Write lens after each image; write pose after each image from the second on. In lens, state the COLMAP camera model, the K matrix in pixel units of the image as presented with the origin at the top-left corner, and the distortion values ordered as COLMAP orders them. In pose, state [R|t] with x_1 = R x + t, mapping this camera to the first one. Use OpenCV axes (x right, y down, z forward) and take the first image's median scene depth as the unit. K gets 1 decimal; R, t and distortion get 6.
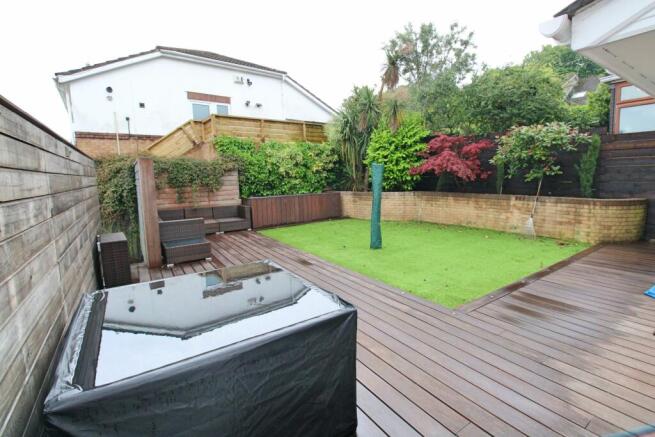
lens RADIAL K [[305.2, 0, 341.5], [0, 305.2, 214.6], [0, 0, 1]] dist [-0.009870, -0.003093]
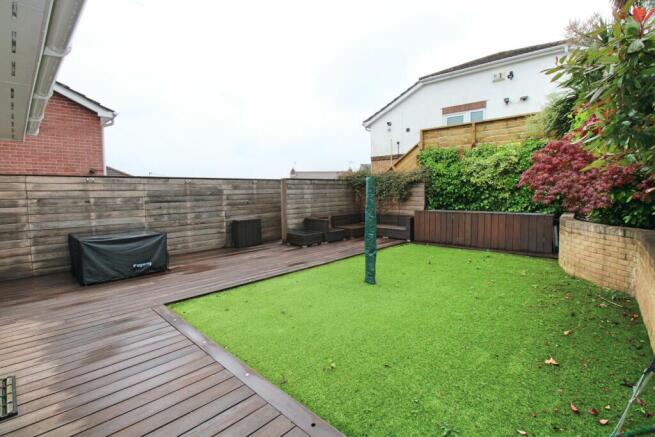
lens RADIAL K [[305.2, 0, 329.4], [0, 305.2, 215.8], [0, 0, 1]] dist [-0.009870, -0.003093]
pose [[0.195862, 0.105402, -0.974951, 0.571103], [-0.112178, 0.990089, 0.084502, -0.080517], [0.974194, 0.092818, 0.205745, 0.467768]]
